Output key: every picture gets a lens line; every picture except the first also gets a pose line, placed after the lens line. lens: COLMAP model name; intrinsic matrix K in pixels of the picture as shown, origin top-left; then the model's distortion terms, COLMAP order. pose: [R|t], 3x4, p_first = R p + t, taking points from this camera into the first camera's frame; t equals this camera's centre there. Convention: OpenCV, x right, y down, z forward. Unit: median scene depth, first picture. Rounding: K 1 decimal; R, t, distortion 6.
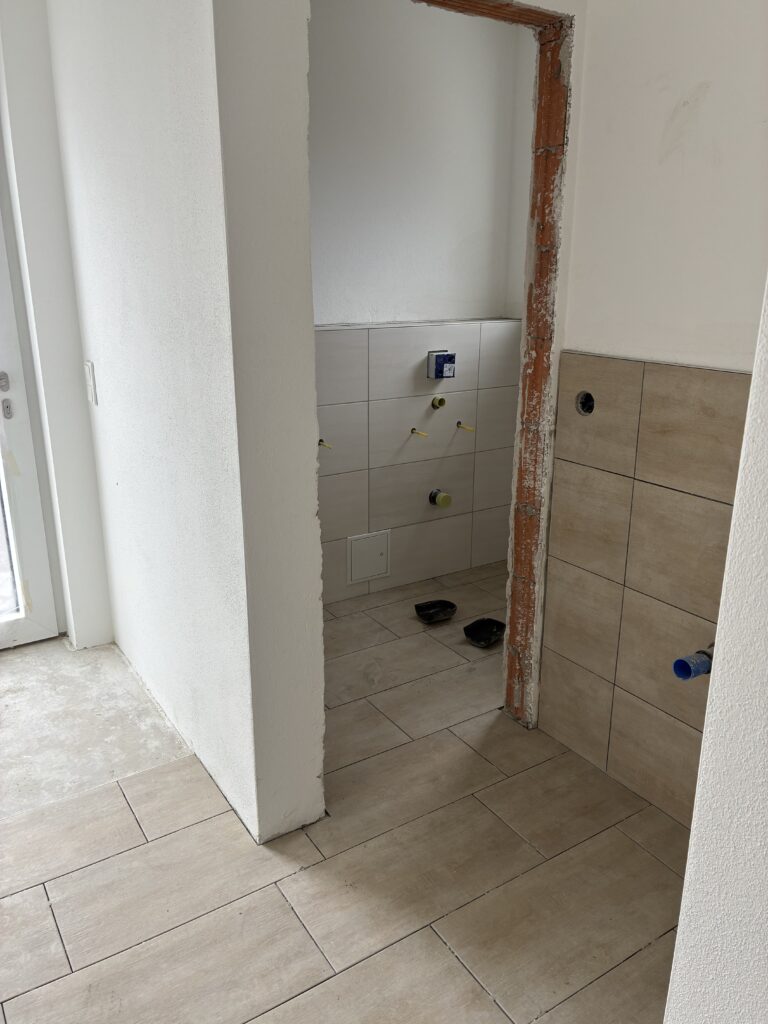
lens RADIAL K [[777.2, 0, 394.9], [0, 777.2, 512.0], [0, 0, 1]] dist [0.048997, -0.055792]
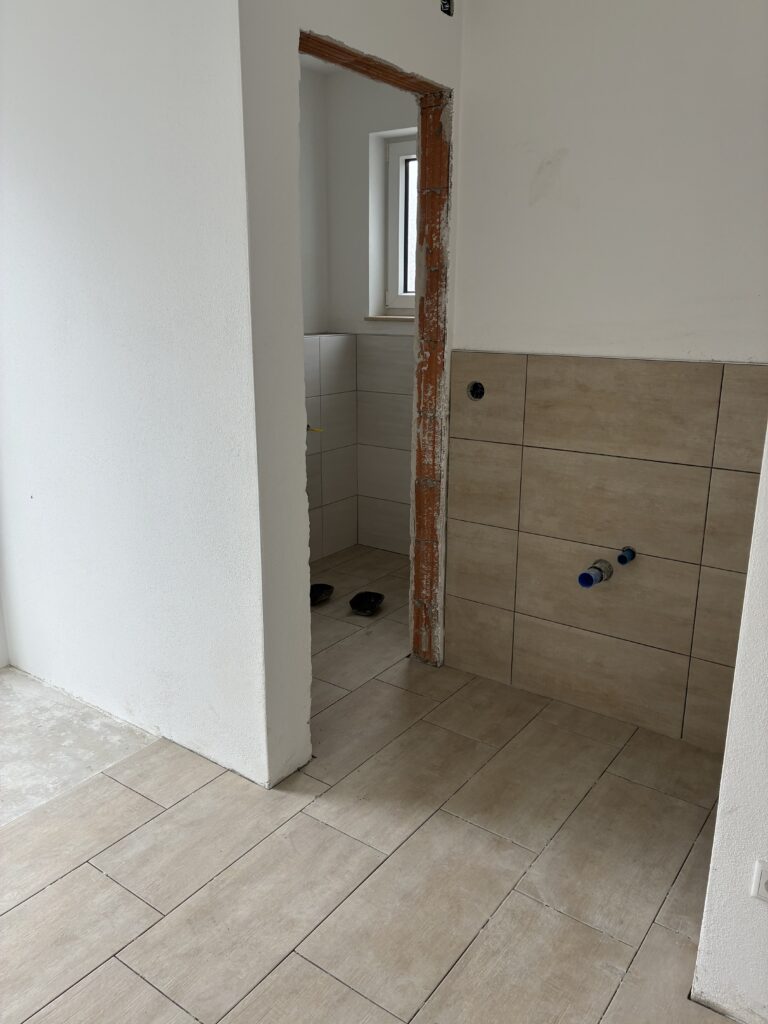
lens RADIAL K [[777.2, 0, 376.7], [0, 777.2, 514.0], [0, 0, 1]] dist [0.048997, -0.055792]
pose [[0.938402, -0.098012, 0.331353, -0.348136], [0.107310, 0.994177, -0.009832, 0.054898], [-0.328460, 0.044784, 0.943456, -0.129237]]
